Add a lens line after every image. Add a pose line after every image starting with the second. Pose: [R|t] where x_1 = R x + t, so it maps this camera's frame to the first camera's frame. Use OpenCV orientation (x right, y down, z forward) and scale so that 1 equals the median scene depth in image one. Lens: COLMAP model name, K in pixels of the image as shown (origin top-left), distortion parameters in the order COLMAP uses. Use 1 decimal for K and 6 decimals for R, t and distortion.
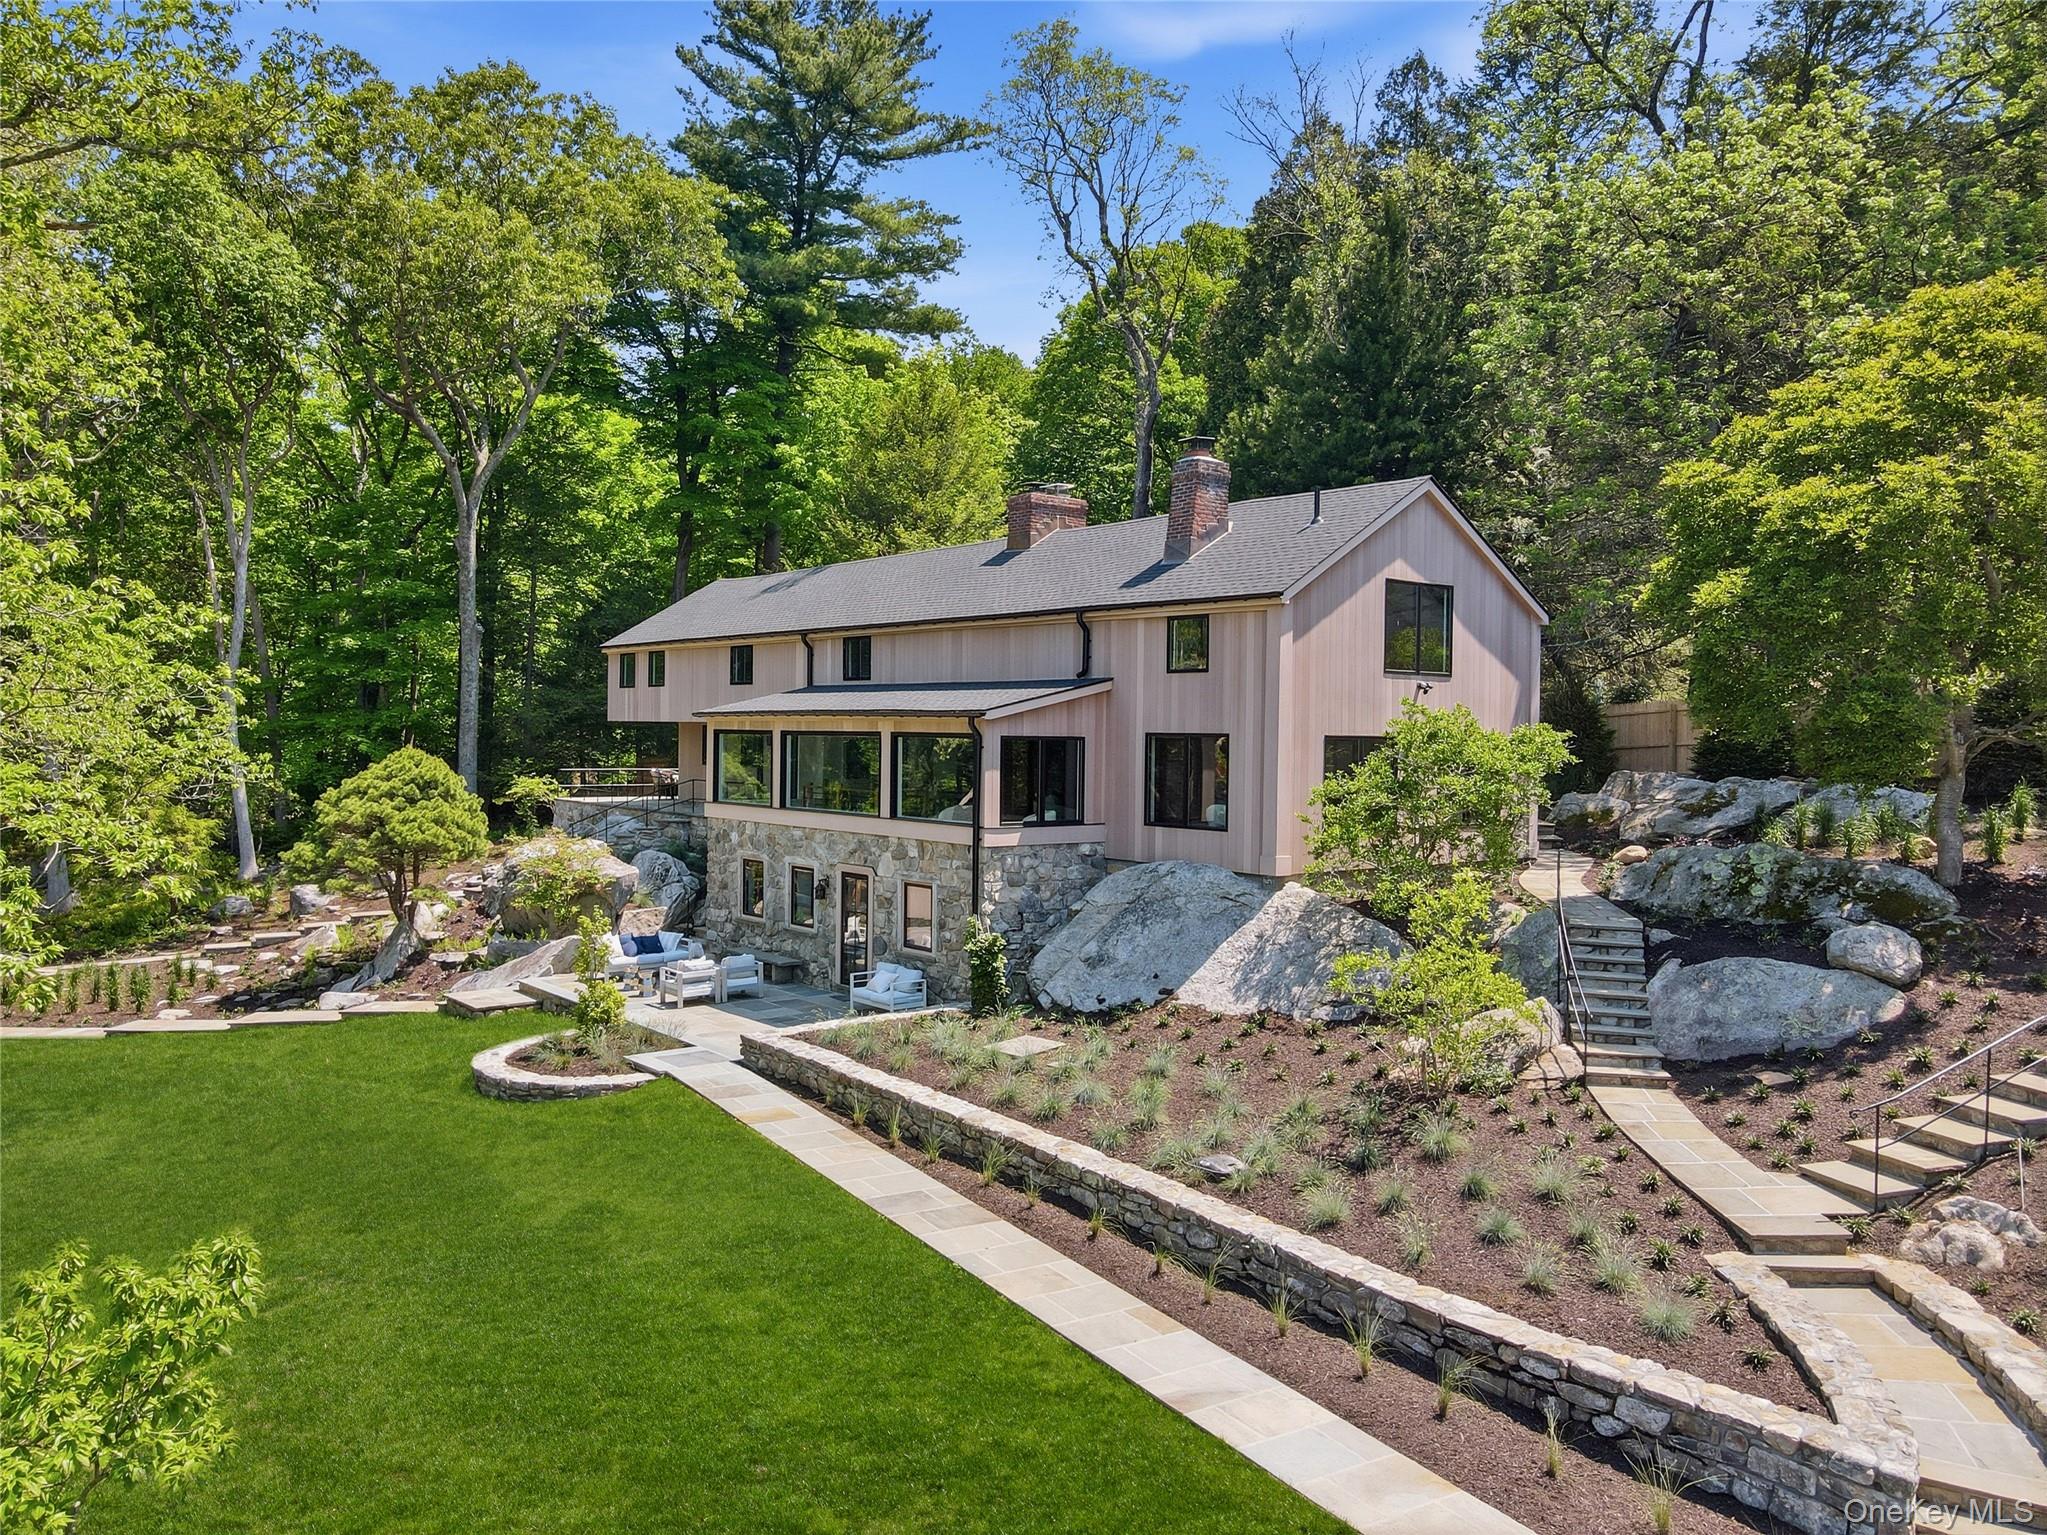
lens RADIAL K [[1563.0, 0, 1026.3], [0, 1563.0, 749.9], [0, 0, 1]] dist [0.008482, 0.021174]
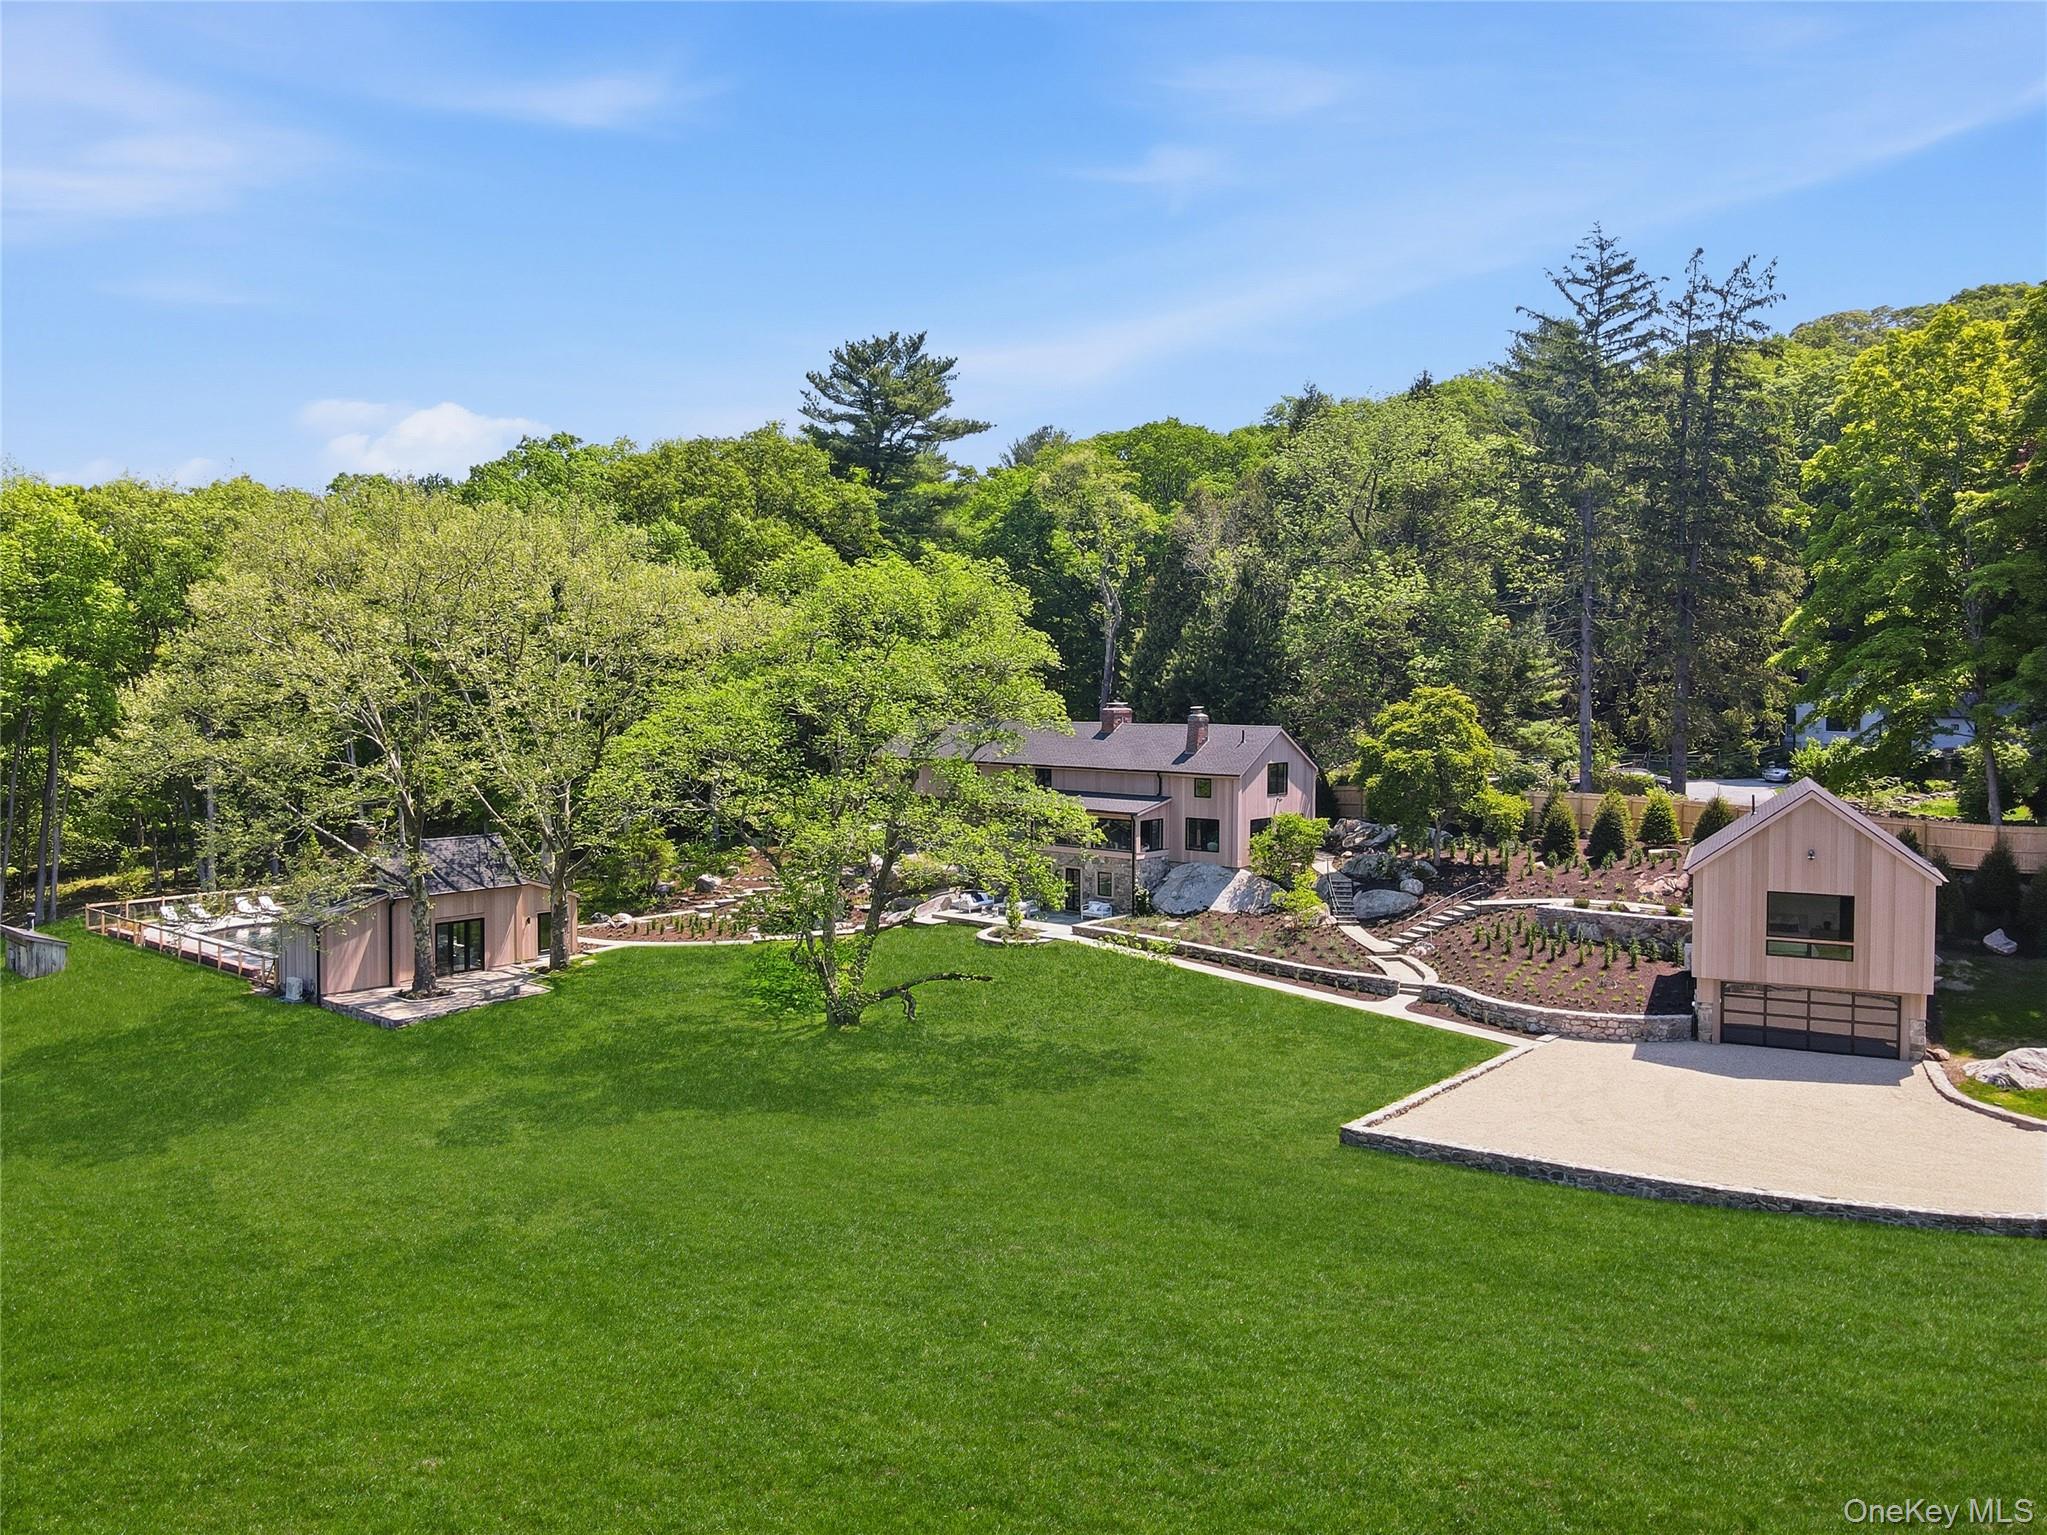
lens RADIAL K [[1563.0, 0, 1025.0], [0, 1563.0, 750.0], [0, 0, 1]] dist [0.008482, 0.021174]
pose [[0.984852, -0.019963, 0.172246, -0.779256], [0.013562, 0.999176, 0.038258, -0.274468], [-0.172868, -0.035343, 0.984311, -1.946446]]
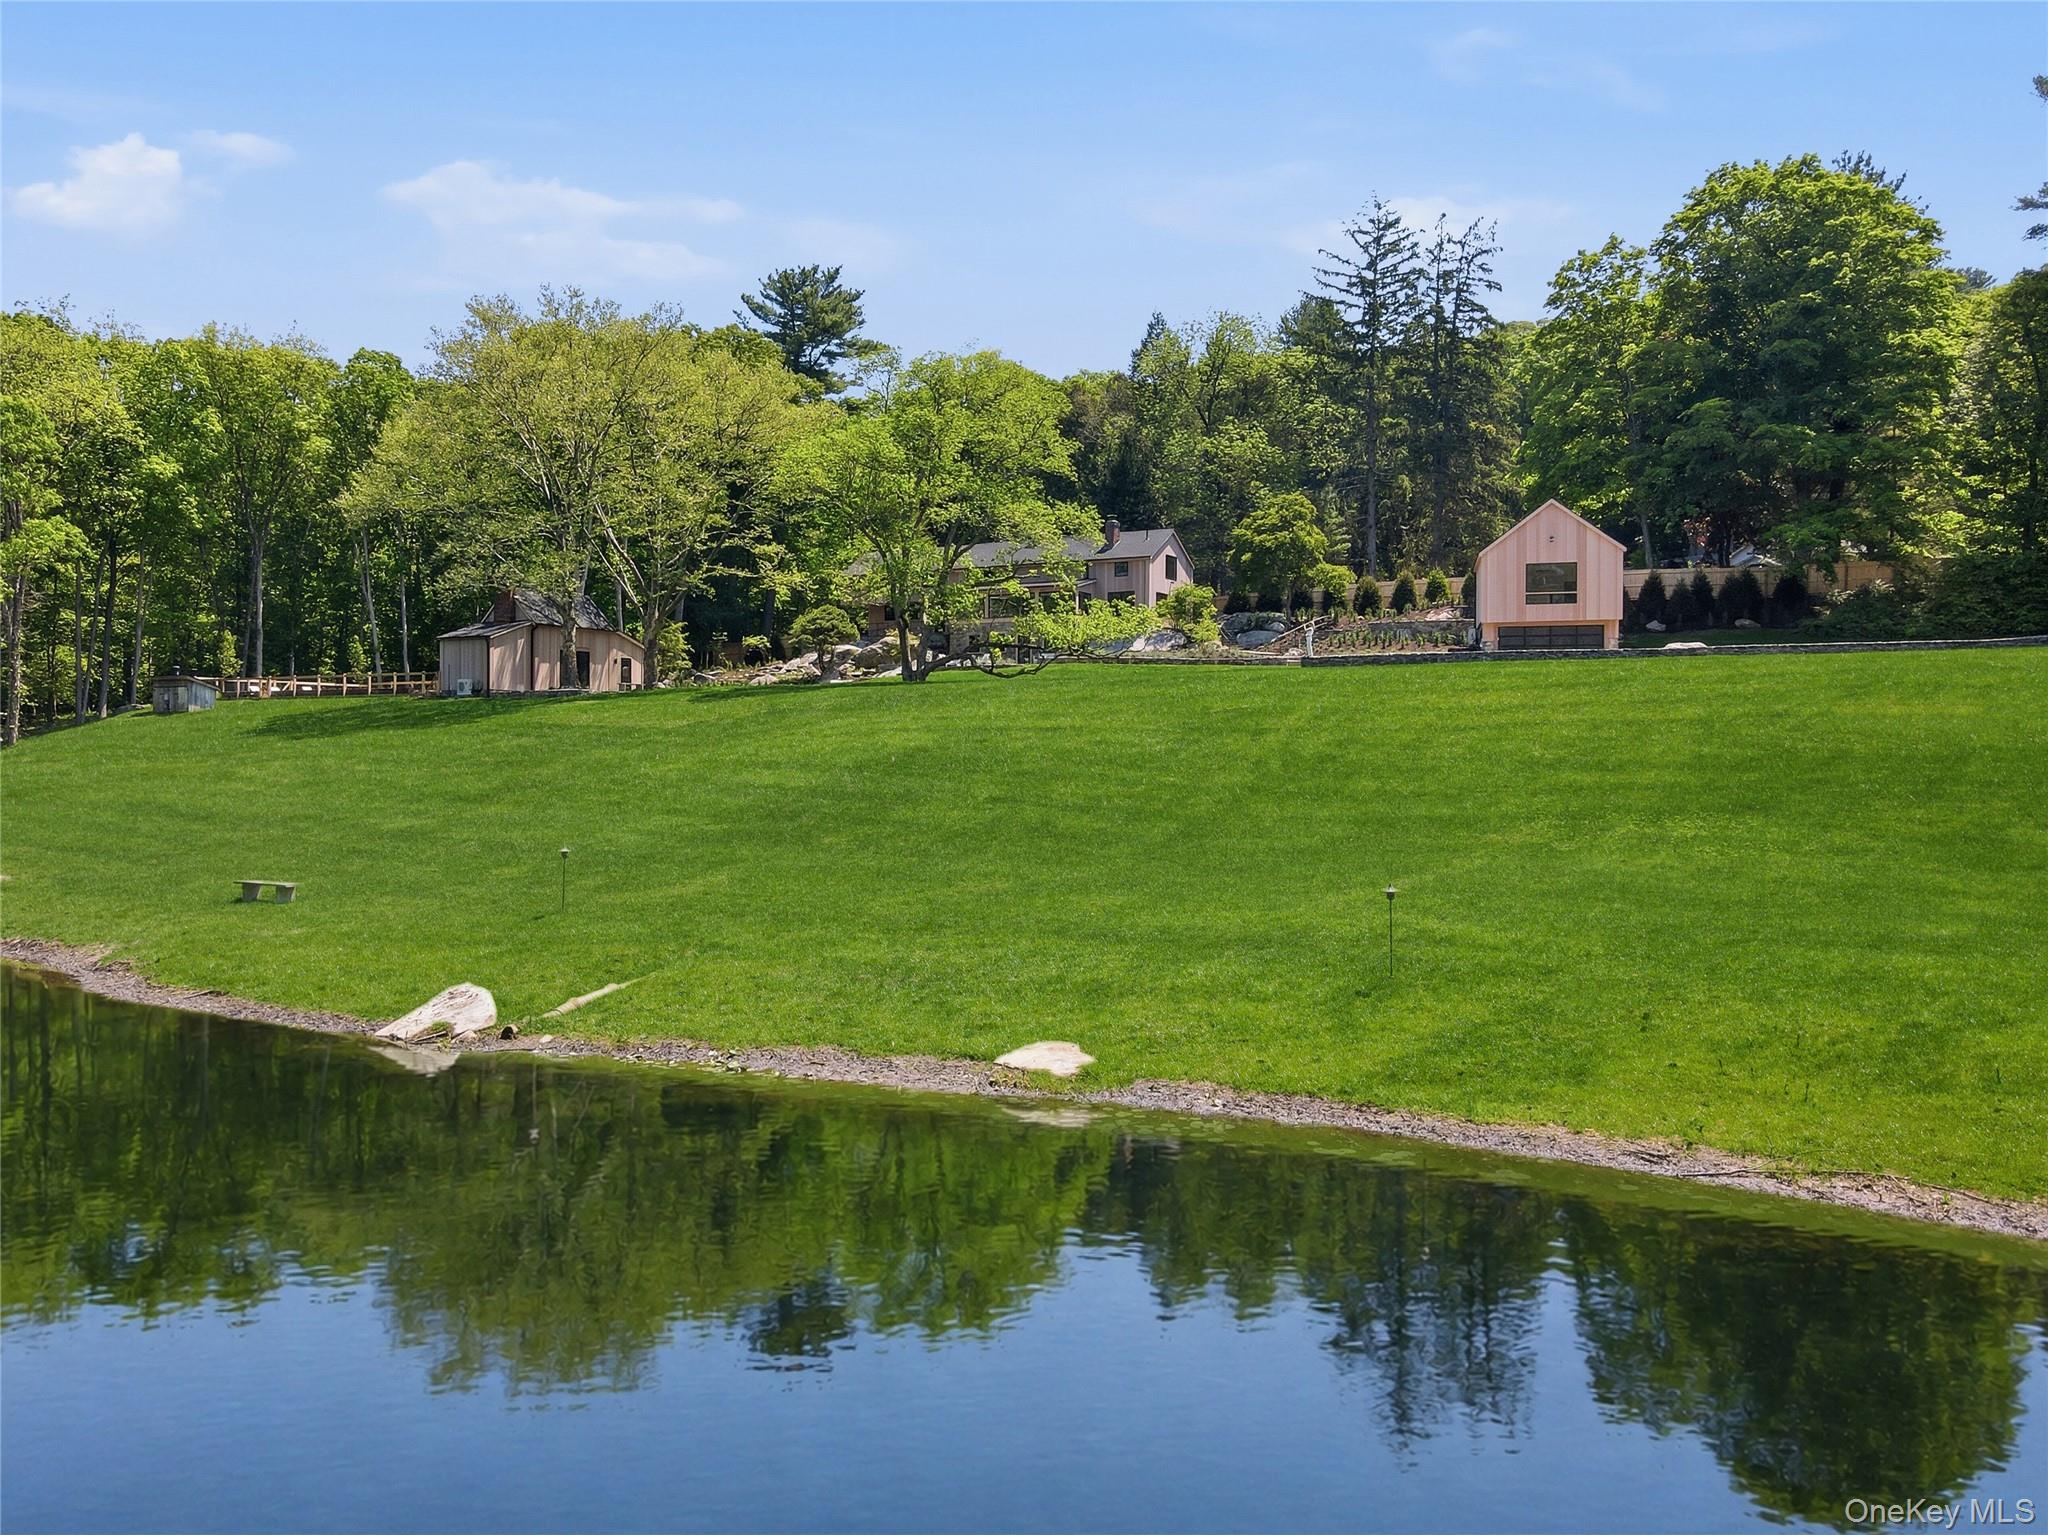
lens RADIAL K [[1563.7, 0, 1016.3], [0, 1563.7, 779.0], [0, 0, 1]] dist [0.008482, 0.021174]
pose [[0.936121, -0.022696, 0.350944, -1.673696], [0.017410, 0.999683, 0.018210, 0.418132], [-0.351246, -0.010937, 0.936219, -2.837724]]
